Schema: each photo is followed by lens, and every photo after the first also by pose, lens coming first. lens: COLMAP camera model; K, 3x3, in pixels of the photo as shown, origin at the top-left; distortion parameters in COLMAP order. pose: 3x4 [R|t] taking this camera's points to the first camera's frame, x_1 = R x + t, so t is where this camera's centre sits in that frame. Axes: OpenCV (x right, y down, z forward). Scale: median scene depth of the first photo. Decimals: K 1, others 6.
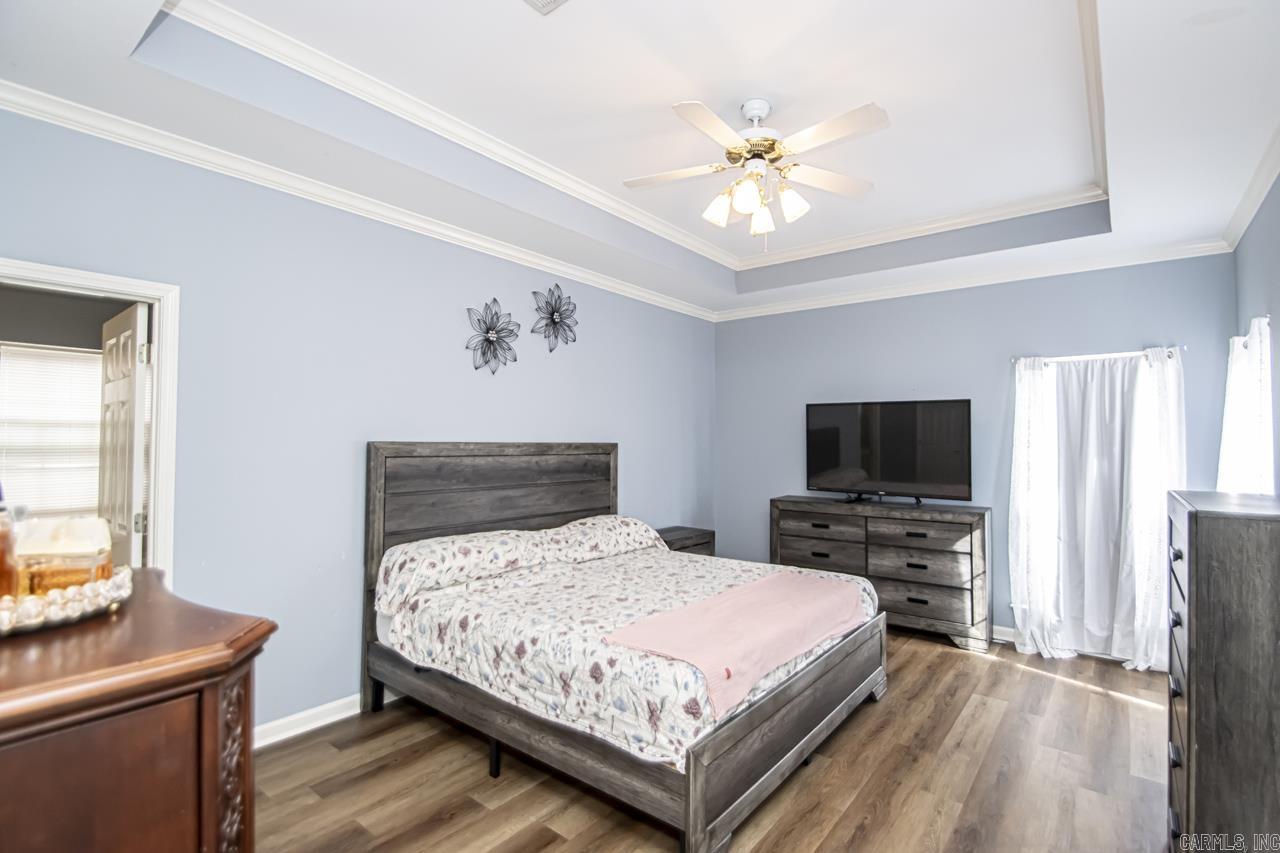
lens RADIAL K [[601.2, 0, 645.6], [0, 601.2, 431.9], [0, 0, 1]] dist [0.020268, 0.000181]
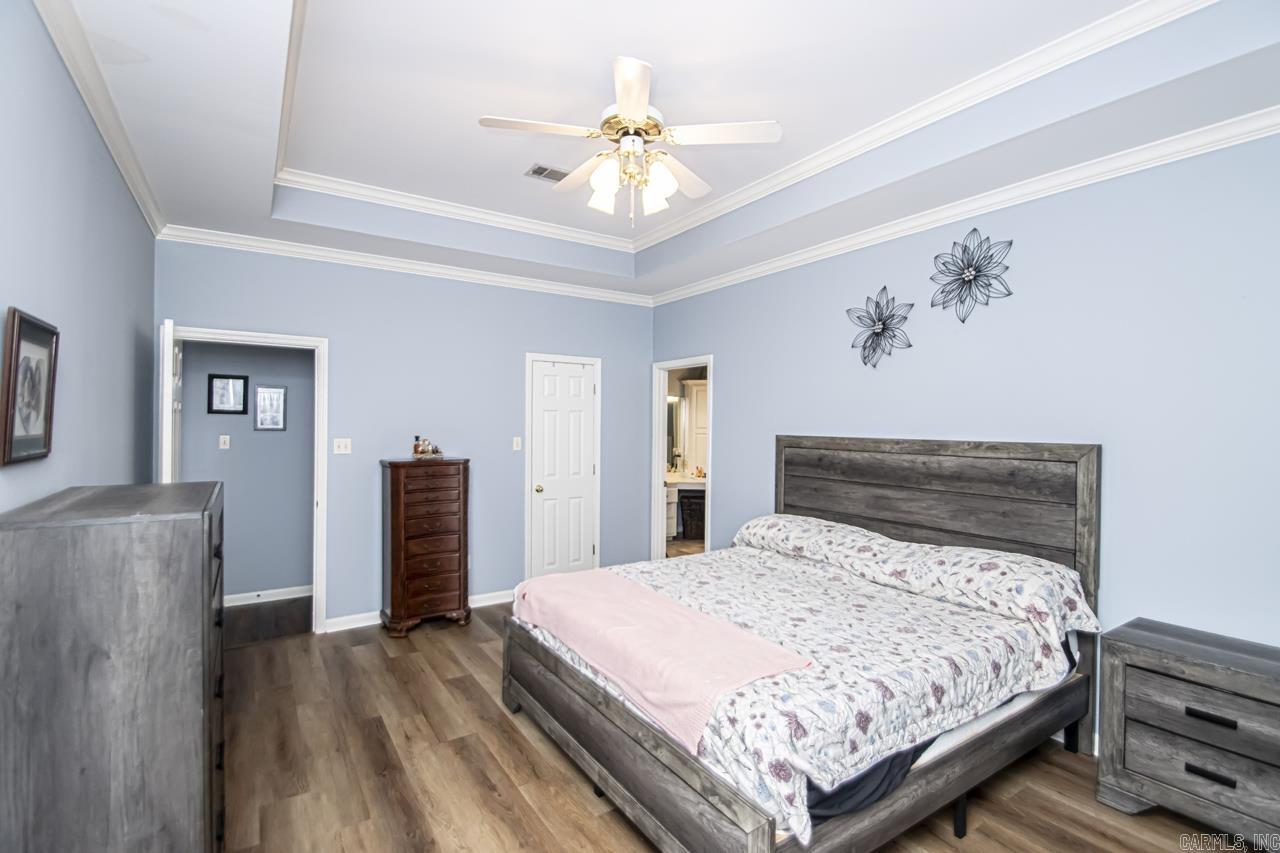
lens RADIAL K [[601.2, 0, 645.6], [0, 601.2, 431.9], [0, 0, 1]] dist [0.020268, 0.000181]
pose [[-0.310192, -0.013137, -0.950583, 0.713421], [-0.013735, 0.999862, -0.009336, 0.020325], [0.950575, 0.010160, -0.310330, 0.874820]]
